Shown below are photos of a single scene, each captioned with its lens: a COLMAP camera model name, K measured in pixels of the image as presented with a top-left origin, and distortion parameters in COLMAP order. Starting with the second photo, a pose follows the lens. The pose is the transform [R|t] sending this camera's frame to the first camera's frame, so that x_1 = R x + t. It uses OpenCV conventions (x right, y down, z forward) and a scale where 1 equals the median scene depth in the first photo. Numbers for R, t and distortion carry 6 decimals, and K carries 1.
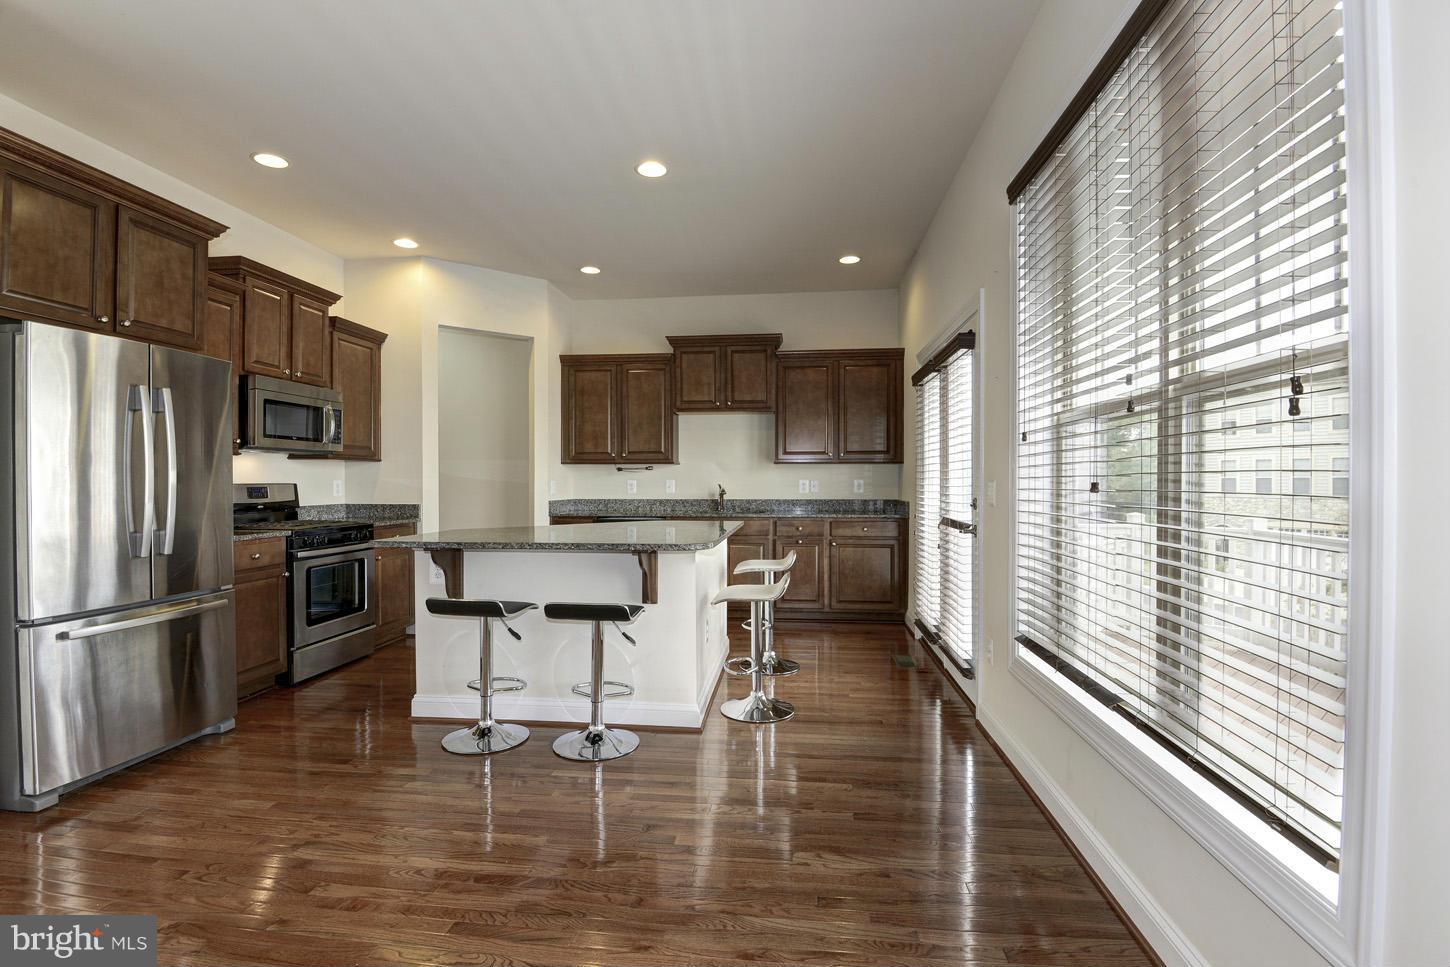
lens RADIAL K [[733.6, 0, 760.6], [0, 733.6, 481.6], [0, 0, 1]] dist [0.001625, -0.022769]
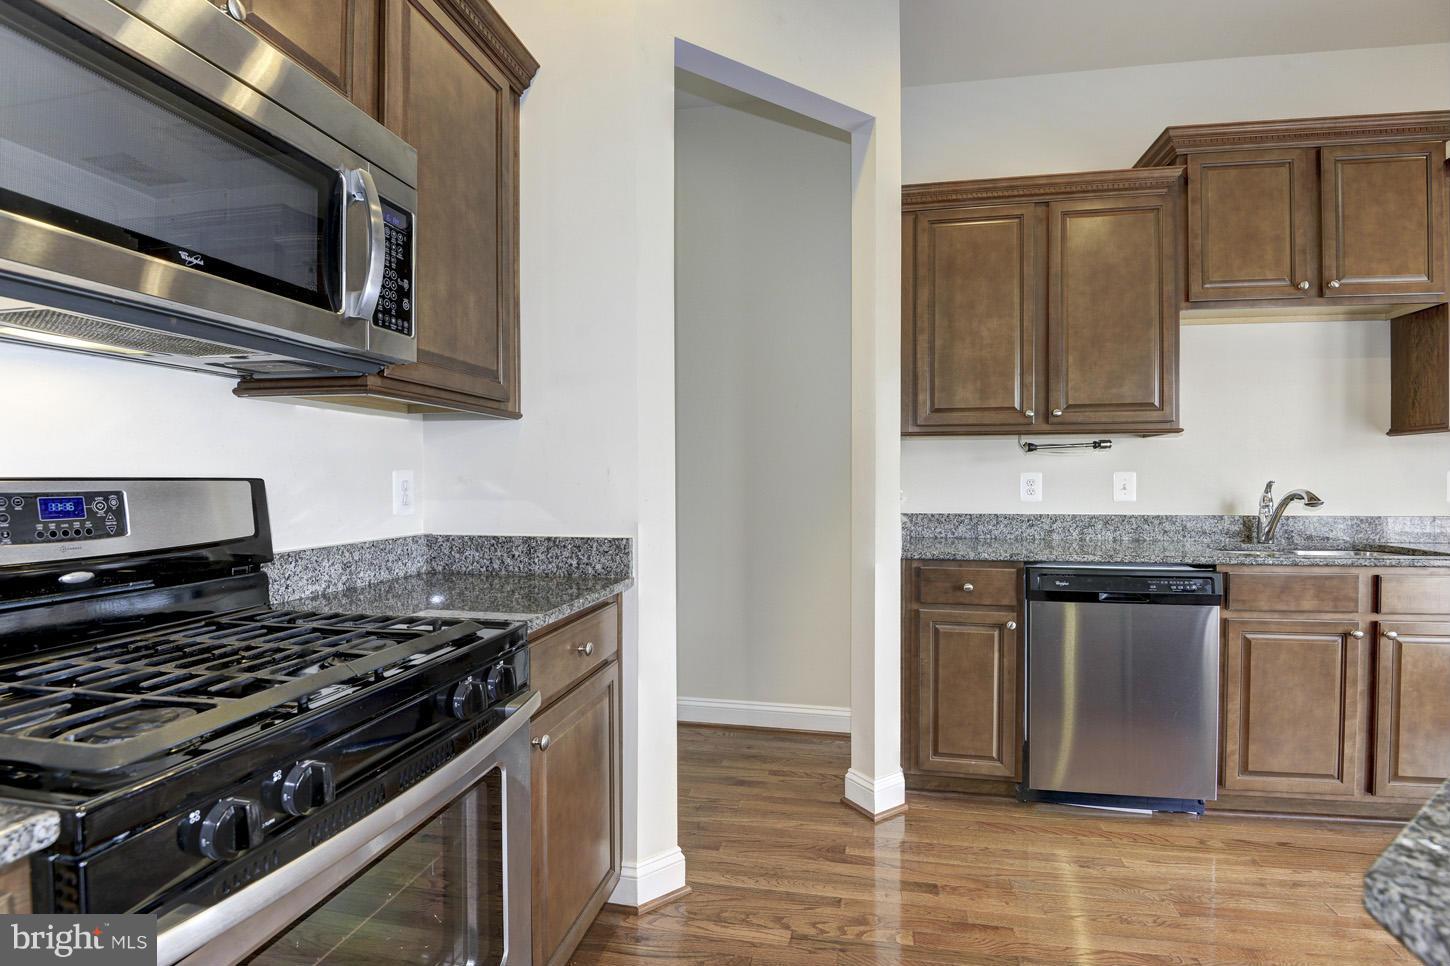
lens RADIAL K [[724.1, 0, 773.3], [0, 724.1, 480.9], [0, 0, 1]] dist [-0.000858, -0.022623]
pose [[0.998028, -0.000194, -0.062769, -0.353764], [0.000290, 0.999999, 0.001513, 0.003041], [0.062769, -0.001528, 0.998027, 0.621587]]
